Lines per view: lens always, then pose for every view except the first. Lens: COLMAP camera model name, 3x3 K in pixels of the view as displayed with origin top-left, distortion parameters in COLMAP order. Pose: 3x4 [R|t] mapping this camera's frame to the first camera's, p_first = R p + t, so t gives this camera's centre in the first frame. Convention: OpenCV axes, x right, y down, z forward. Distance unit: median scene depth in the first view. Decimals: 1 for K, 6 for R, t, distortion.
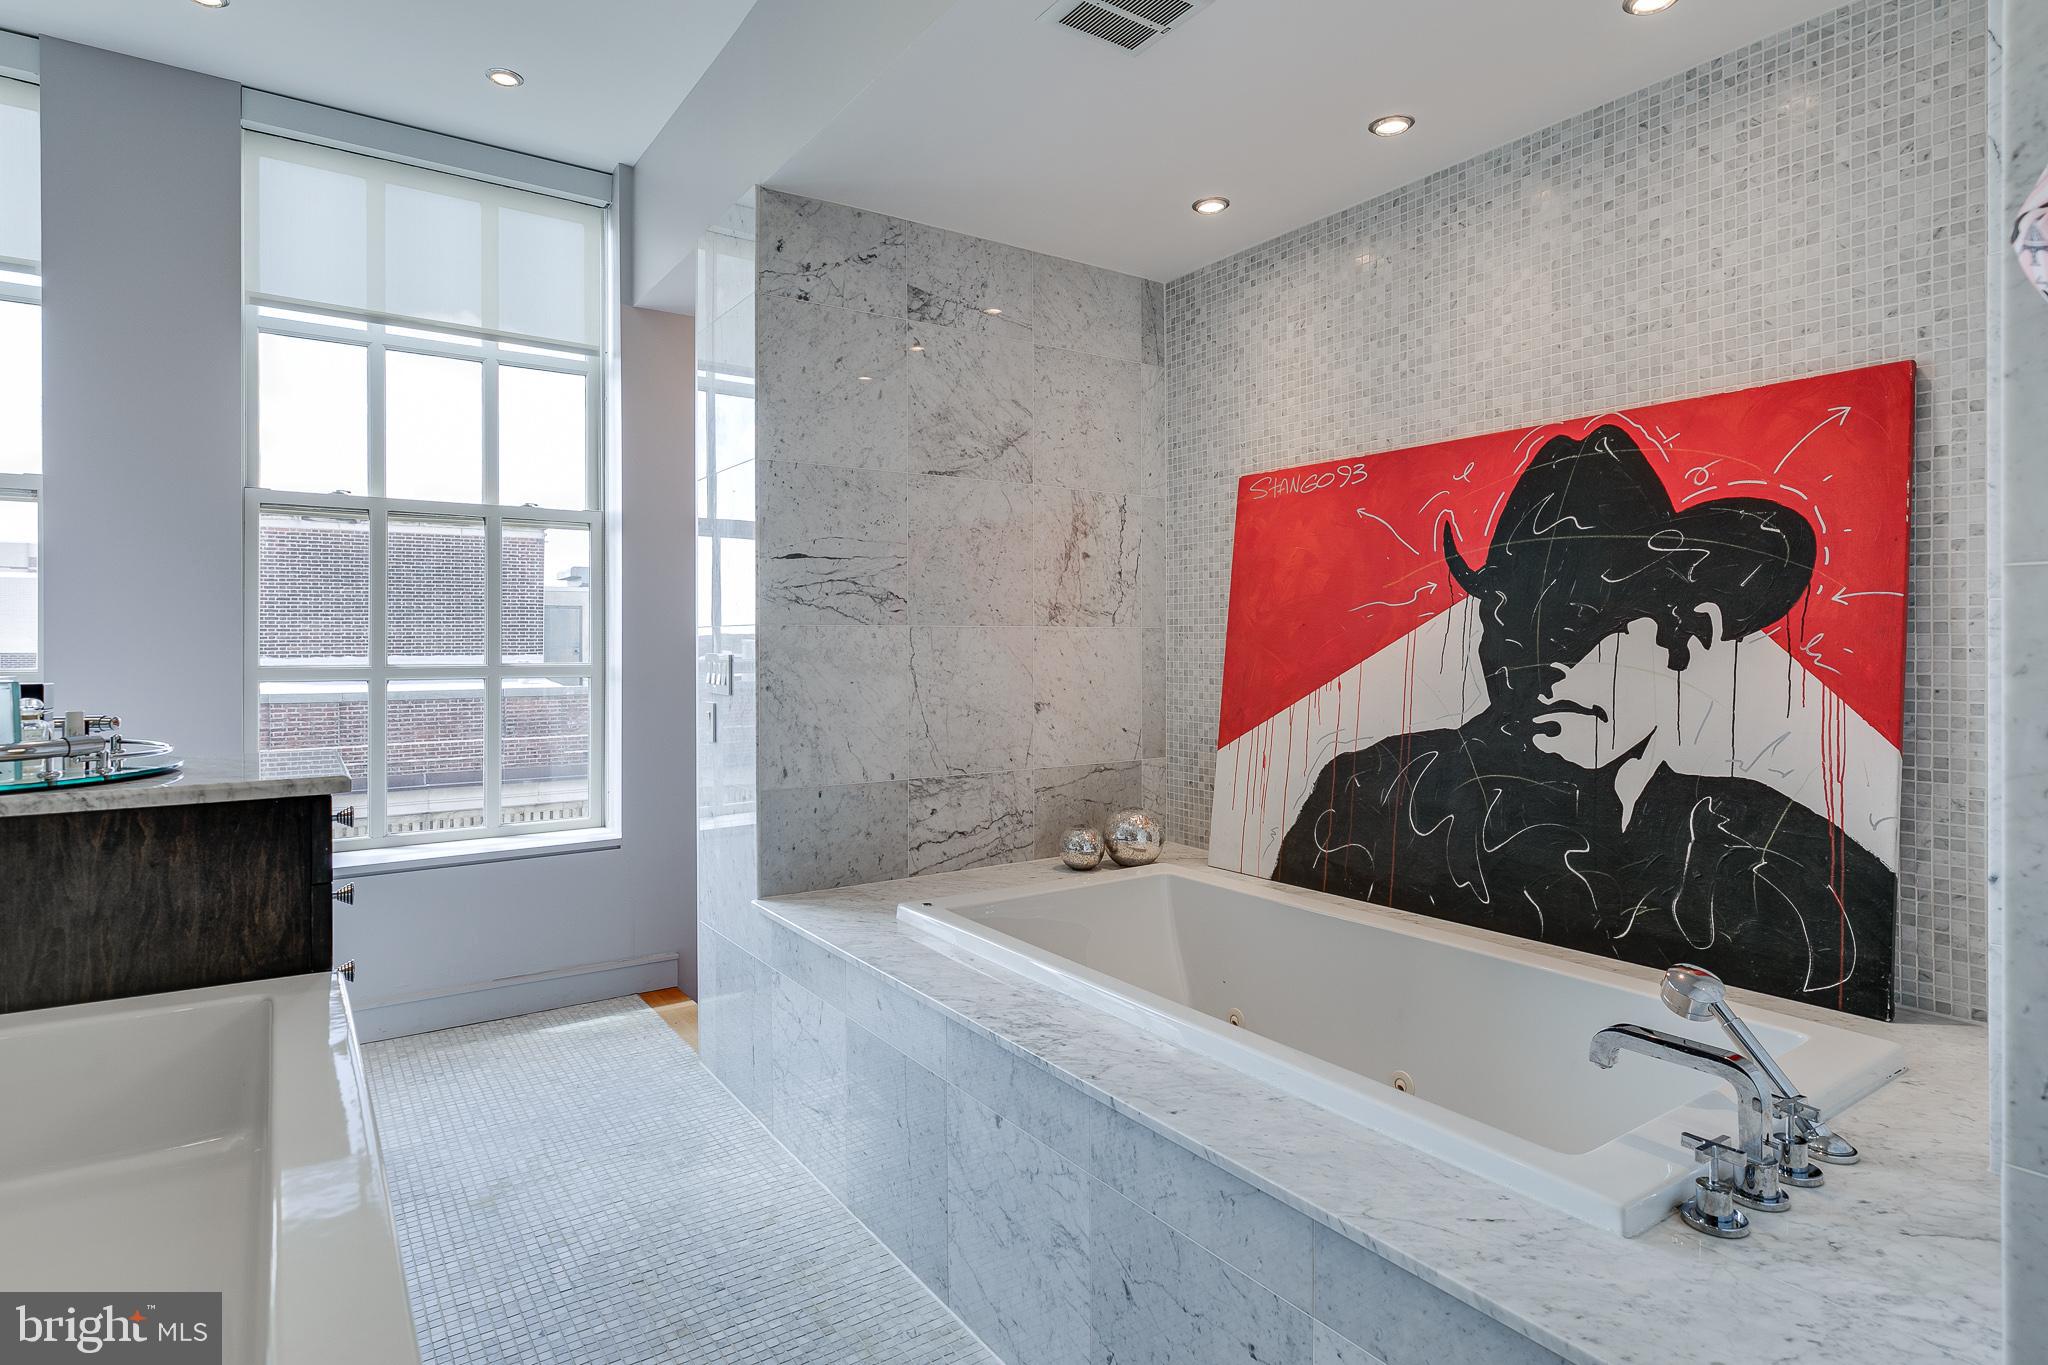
lens RADIAL K [[1087.6, 0, 1022.5], [0, 1087.6, 647.5], [0, 0, 1]] dist [-0.000162, 0.001101]
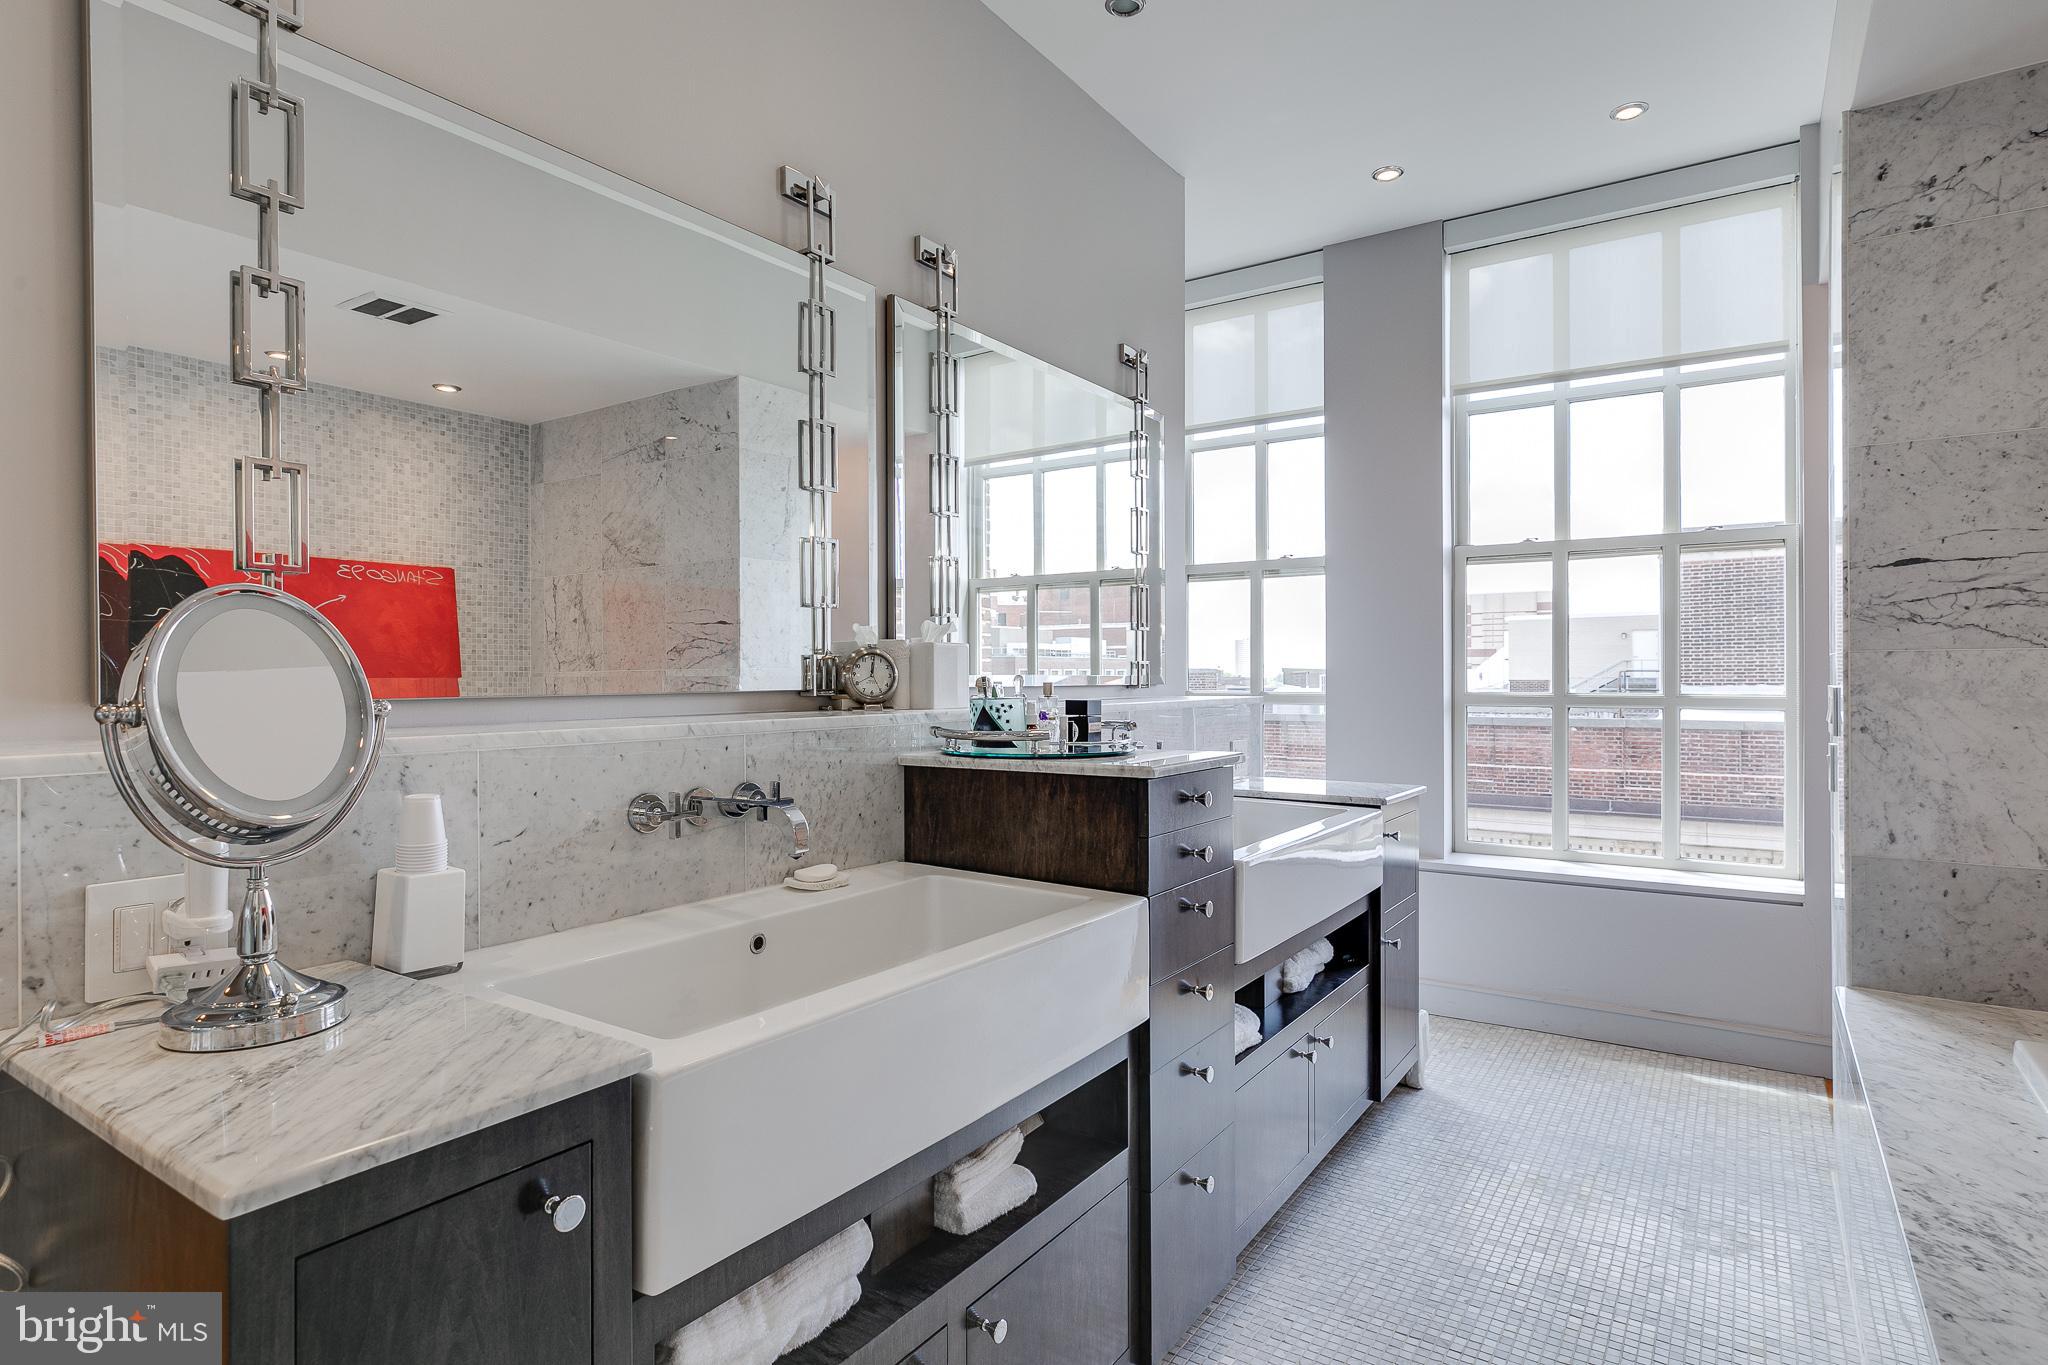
lens RADIAL K [[1077.3, 0, 1024.0], [0, 1077.3, 682.5], [0, 0, 1]] dist [0.000789, 0.001027]
pose [[0.363528, 0.006271, -0.931562, 0.252756], [-0.000167, 0.999978, 0.006666, -0.002309], [0.931583, -0.002268, 0.363521, 0.115167]]
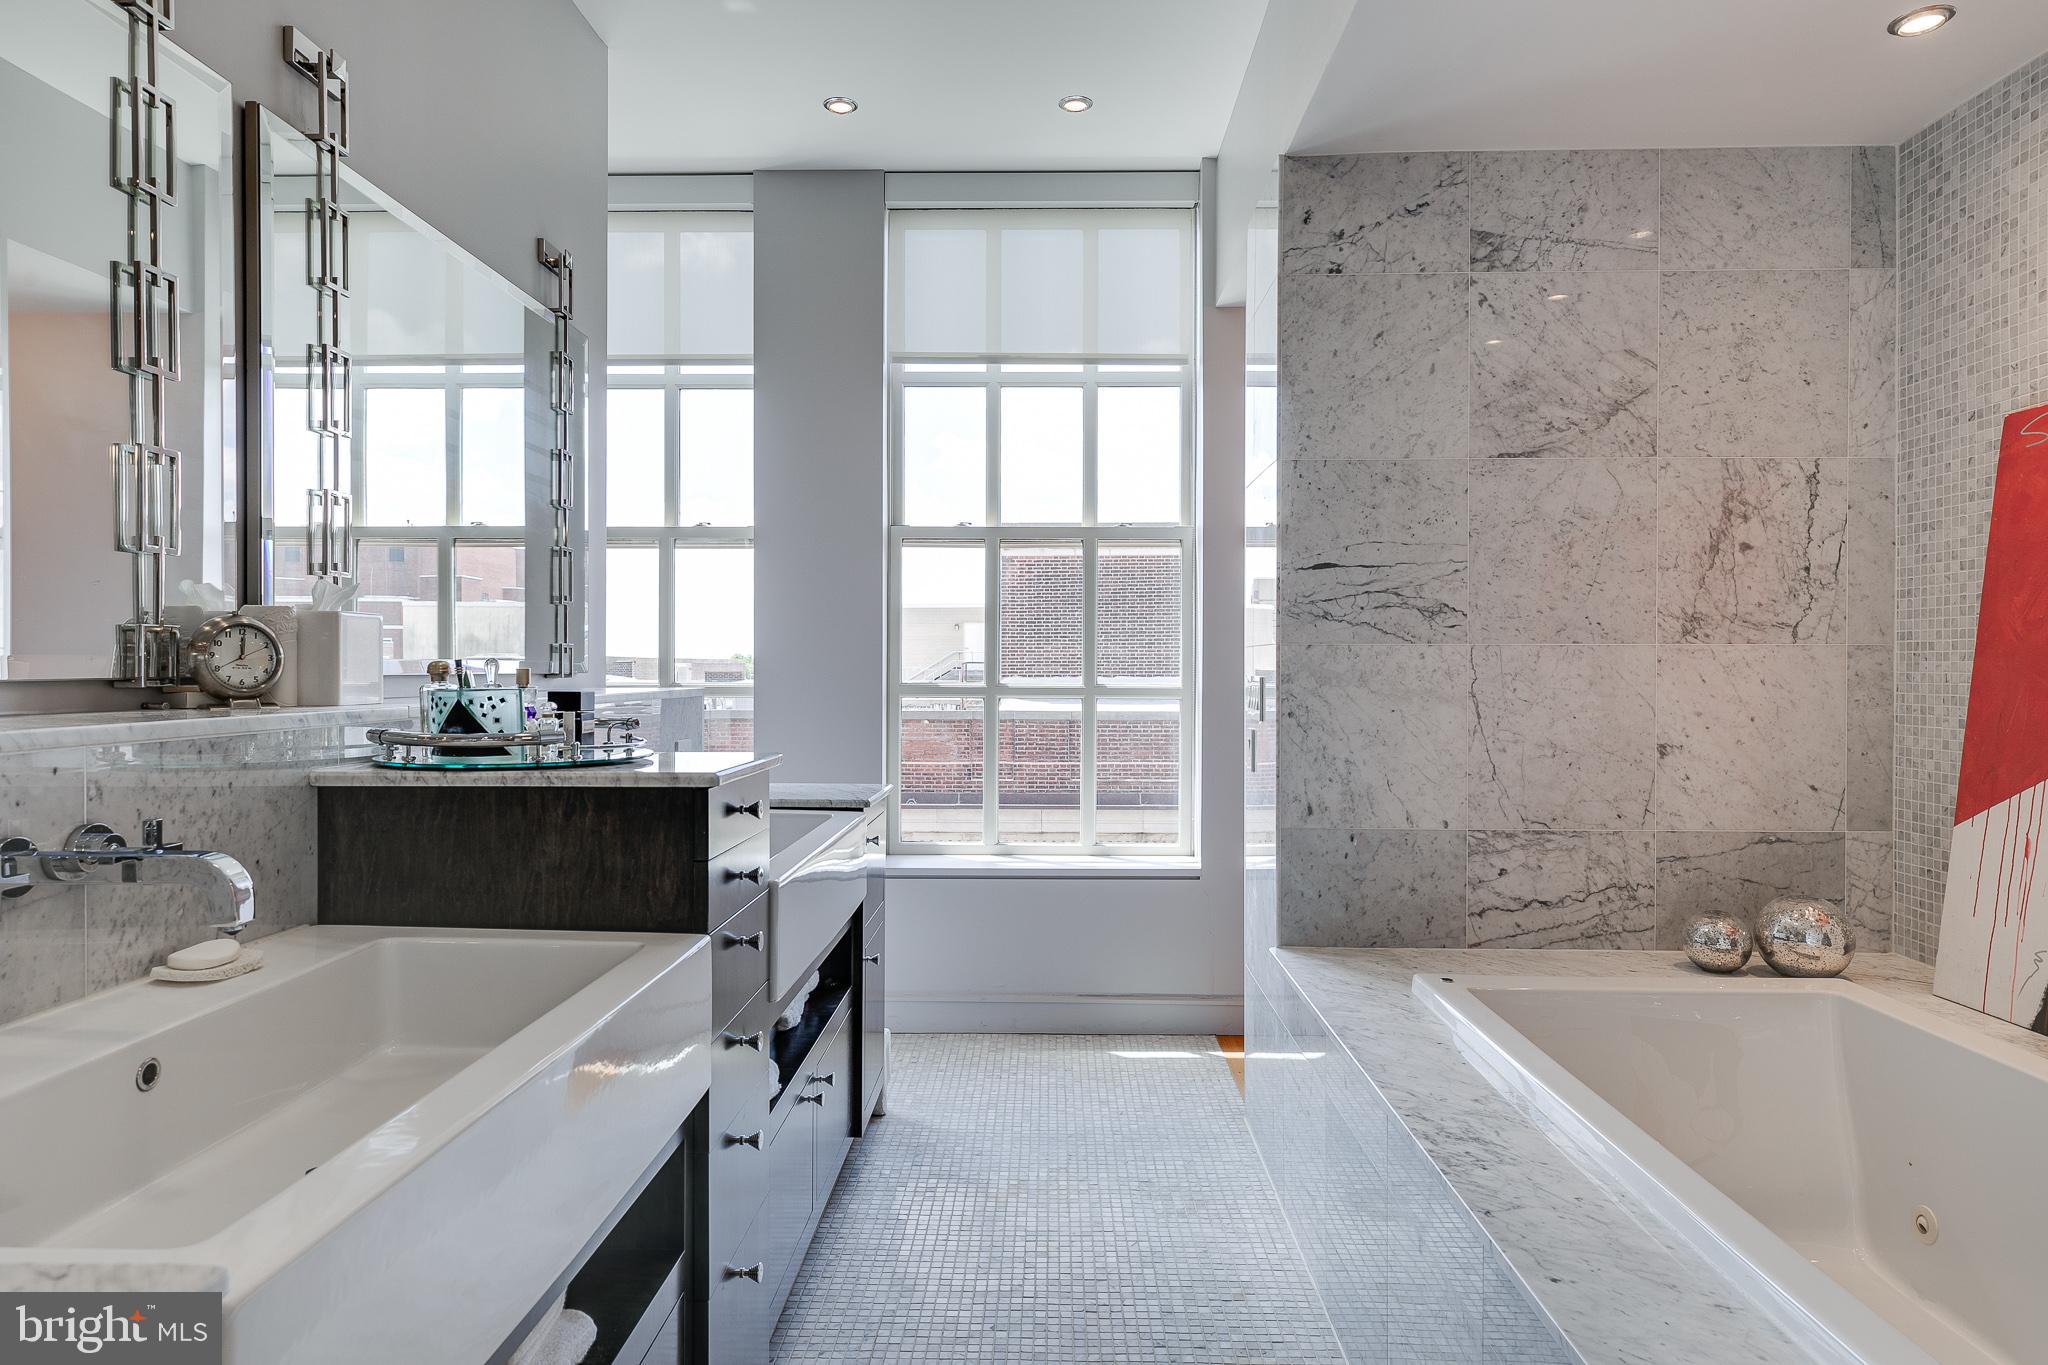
lens RADIAL K [[1238.7, 0, 1022.1], [0, 1238.7, 678.1], [0, 0, 1]] dist [0.006648, 0.002908]
pose [[0.808483, 0.010414, -0.588428, 0.167886], [-0.006655, 0.999941, 0.008554, 0.000086], [0.588482, -0.003000, 0.808504, 0.037198]]
